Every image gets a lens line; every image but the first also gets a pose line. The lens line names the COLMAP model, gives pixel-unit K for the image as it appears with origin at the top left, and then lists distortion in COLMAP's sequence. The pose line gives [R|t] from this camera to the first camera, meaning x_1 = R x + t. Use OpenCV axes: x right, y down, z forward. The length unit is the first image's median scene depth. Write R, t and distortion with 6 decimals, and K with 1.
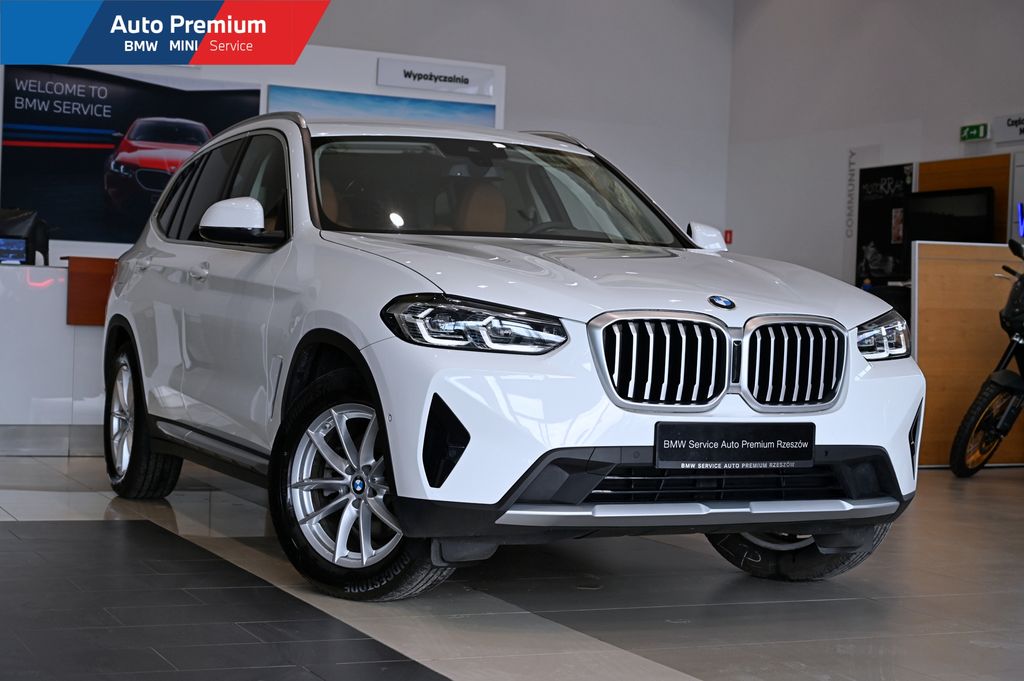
lens RADIAL K [[1715.0, 0, 512.7], [0, 1715.0, 337.1], [0, 0, 1]] dist [0.097946, 0.000000]
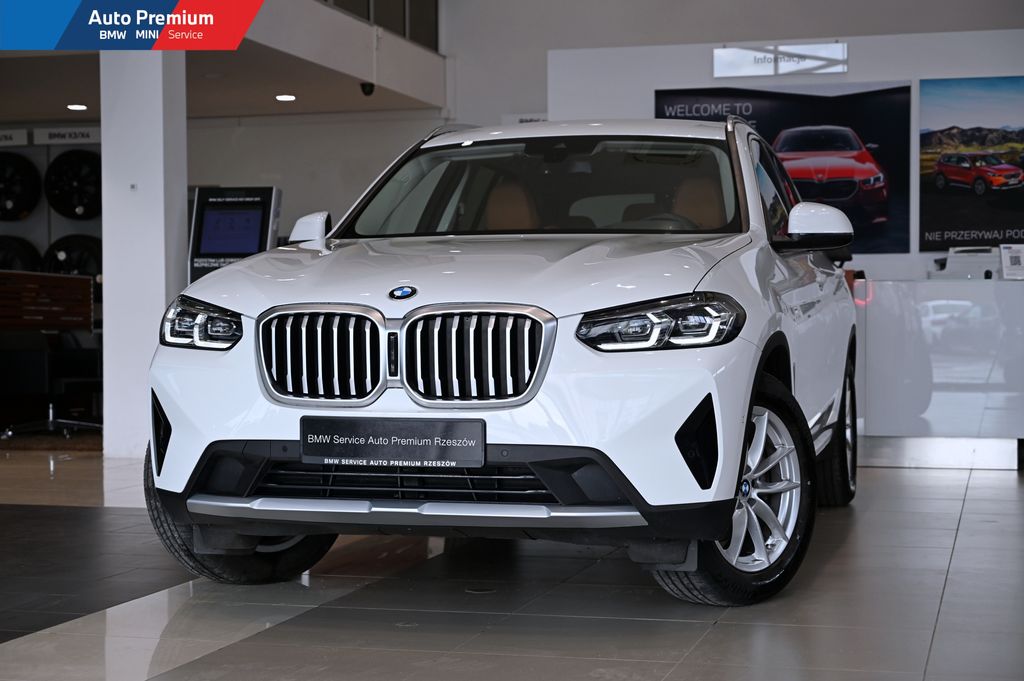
lens RADIAL K [[1733.7, 0, 511.1], [0, 1733.7, 345.1], [0, 0, 1]] dist [0.023110, 0.000000]
pose [[0.763932, -0.021165, -0.644949, 0.795288], [0.017889, 0.999772, -0.011620, 0.021236], [0.645048, -0.002661, 0.764137, 0.300858]]
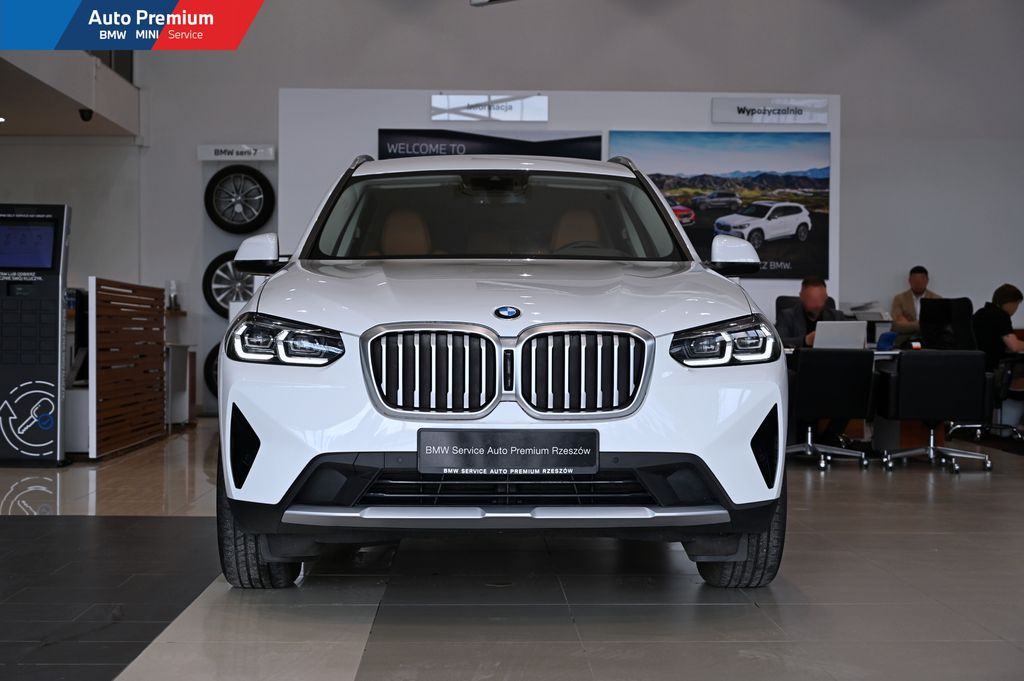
lens RADIAL K [[1505.2, 0, 510.0], [0, 1505.2, 391.4], [0, 0, 1]] dist [0.038760, 0.000000]
pose [[0.920639, -0.010241, -0.390279, 0.476344], [0.019061, 0.999643, 0.018732, 0.010072], [0.389948, -0.024685, 0.920506, 0.171231]]
